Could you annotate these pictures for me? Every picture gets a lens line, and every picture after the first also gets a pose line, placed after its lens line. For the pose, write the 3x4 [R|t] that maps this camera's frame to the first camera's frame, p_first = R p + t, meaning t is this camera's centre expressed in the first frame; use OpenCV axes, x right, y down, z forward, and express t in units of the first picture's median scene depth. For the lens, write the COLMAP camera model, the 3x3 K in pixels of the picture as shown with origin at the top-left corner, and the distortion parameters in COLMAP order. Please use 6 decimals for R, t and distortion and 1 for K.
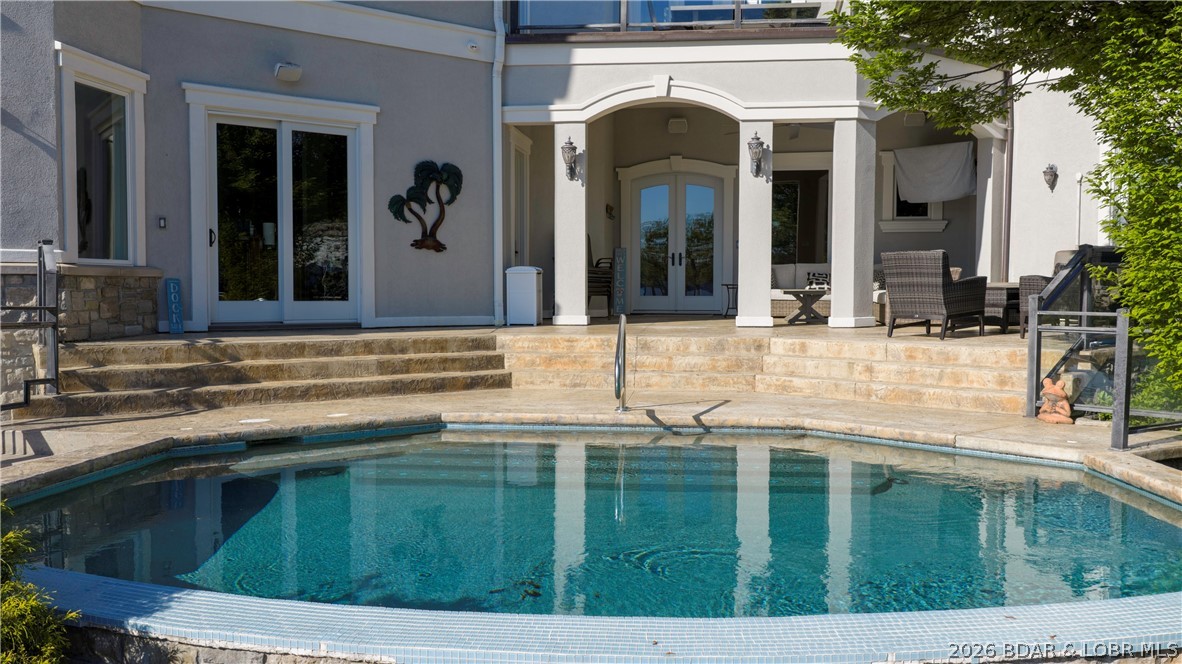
lens RADIAL K [[987.2, 0, 593.4], [0, 987.2, 334.9], [0, 0, 1]] dist [0.031411, -0.002614]
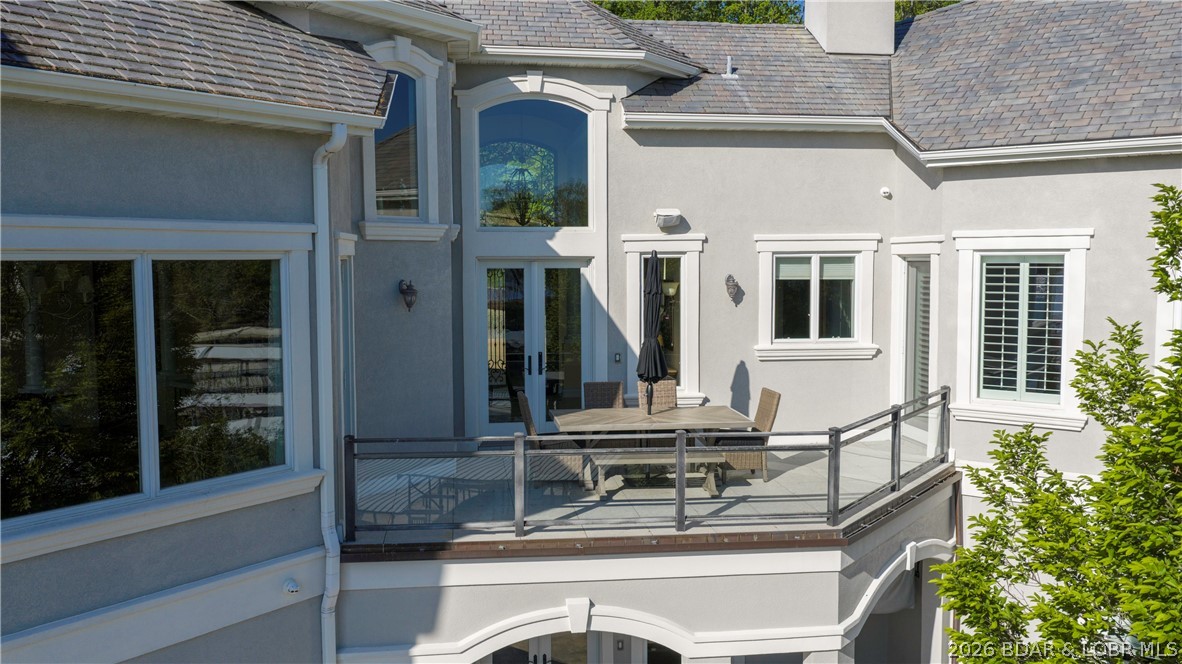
lens RADIAL K [[987.2, 0, 589.7], [0, 987.2, 328.6], [0, 0, 1]] dist [0.031411, -0.002614]
pose [[0.962278, -0.026624, 0.270761, -0.109743], [0.021274, 0.999517, 0.022674, -0.489606], [-0.271234, -0.016059, 0.962379, 0.353667]]
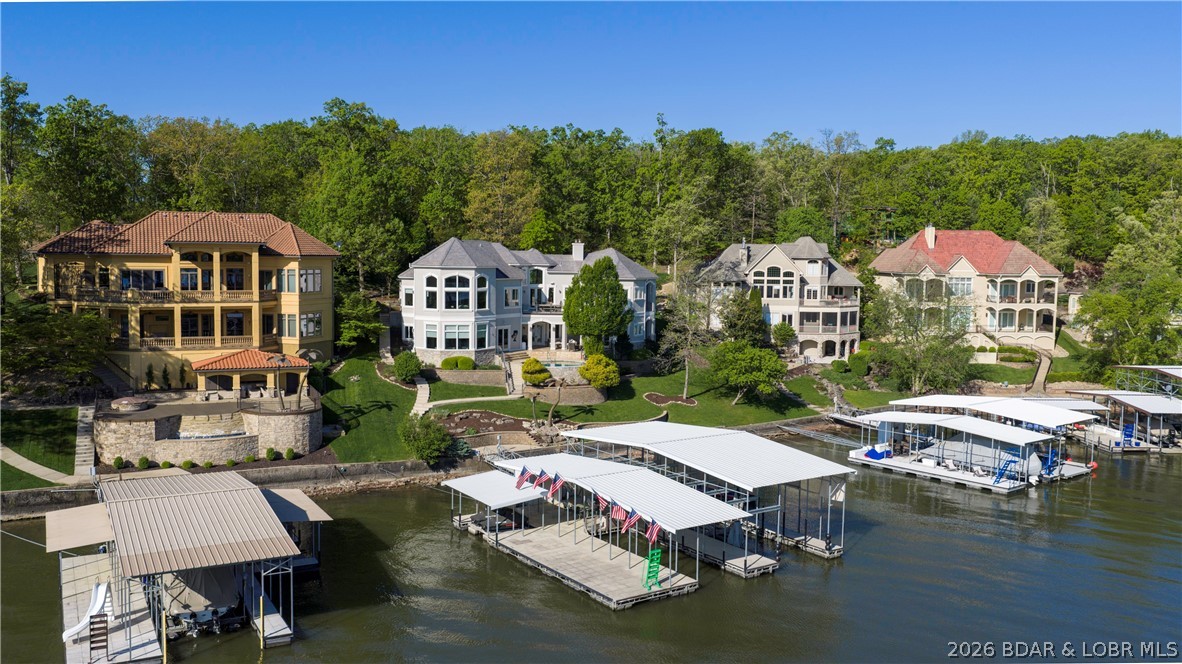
lens RADIAL K [[987.2, 0, 590.6], [0, 987.2, 331.2], [0, 0, 1]] dist [0.031411, -0.002614]
pose [[0.944143, -0.017603, 0.329066, -2.292583], [0.005710, 0.999296, 0.037072, -0.474688], [-0.329487, -0.033122, 0.943579, -6.990989]]
